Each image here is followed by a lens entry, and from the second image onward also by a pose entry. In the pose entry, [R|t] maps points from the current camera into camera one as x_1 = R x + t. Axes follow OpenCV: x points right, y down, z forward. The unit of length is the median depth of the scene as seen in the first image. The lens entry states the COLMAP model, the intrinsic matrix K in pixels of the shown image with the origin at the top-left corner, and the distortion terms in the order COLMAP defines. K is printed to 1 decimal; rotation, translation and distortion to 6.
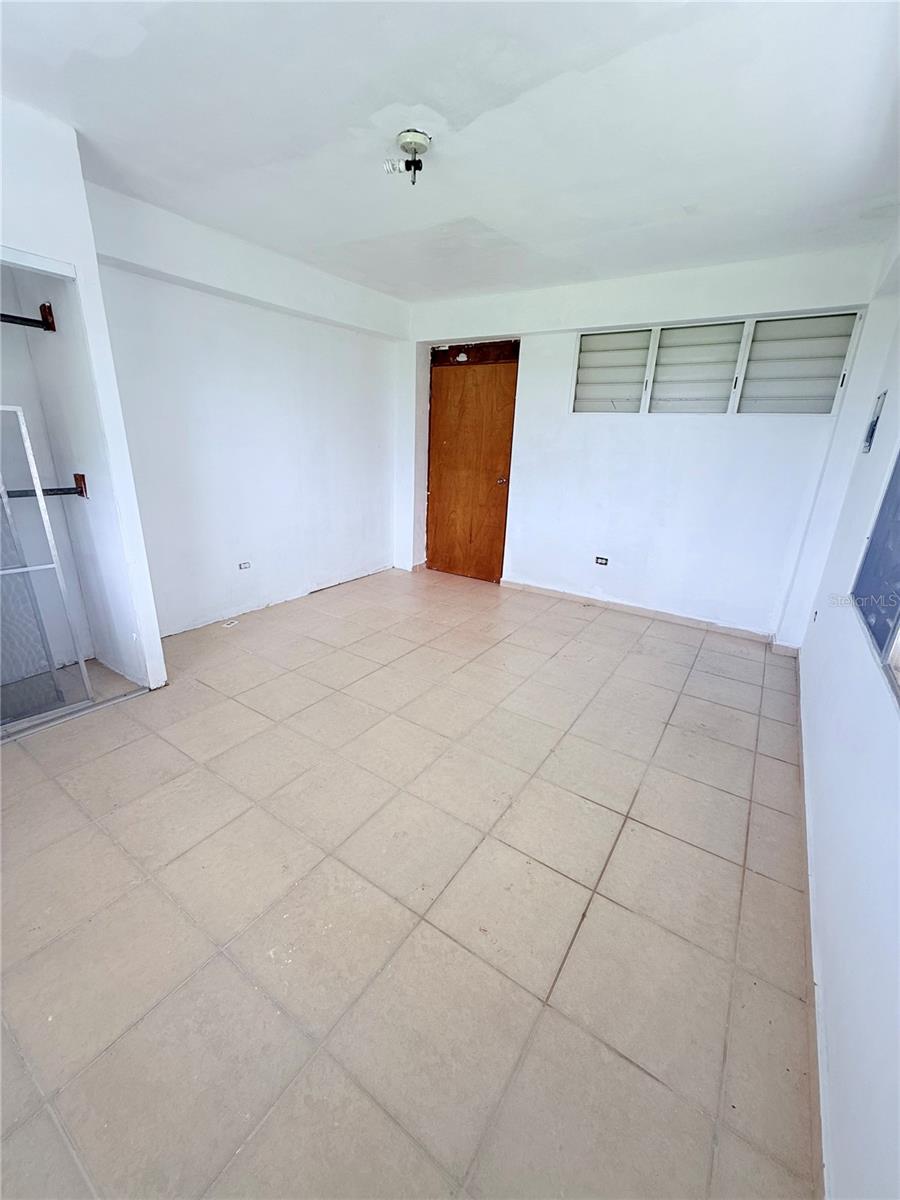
lens RADIAL K [[479.9, 0, 457.8], [0, 479.9, 597.5], [0, 0, 1]] dist [-0.002580, 0.000238]
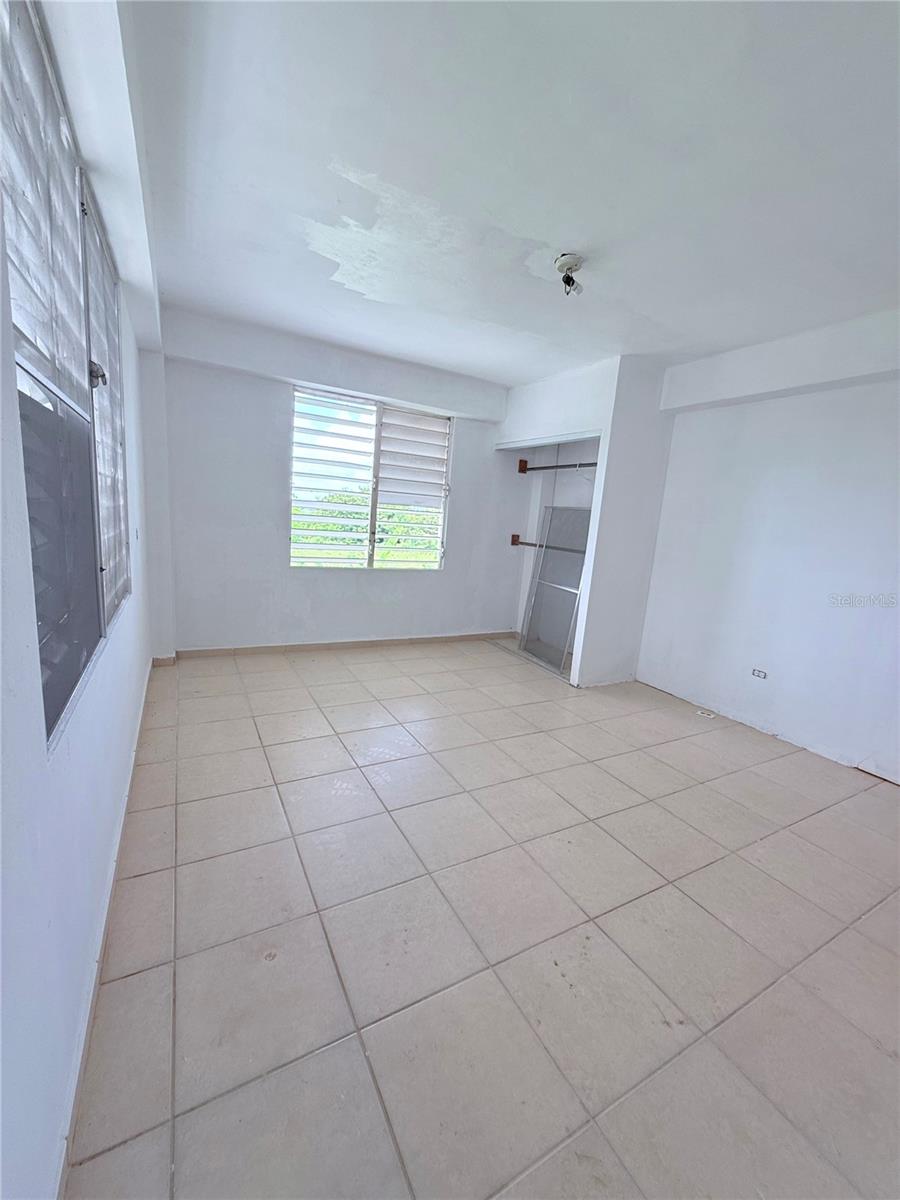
lens RADIAL K [[479.9, 0, 455.5], [0, 479.9, 607.4], [0, 0, 1]] dist [-0.002580, 0.000238]
pose [[-0.452258, 0.095529, -0.886757, 0.732636], [-0.366883, 0.886305, 0.282595, -0.274702], [0.812933, 0.453142, -0.365791, 1.003936]]
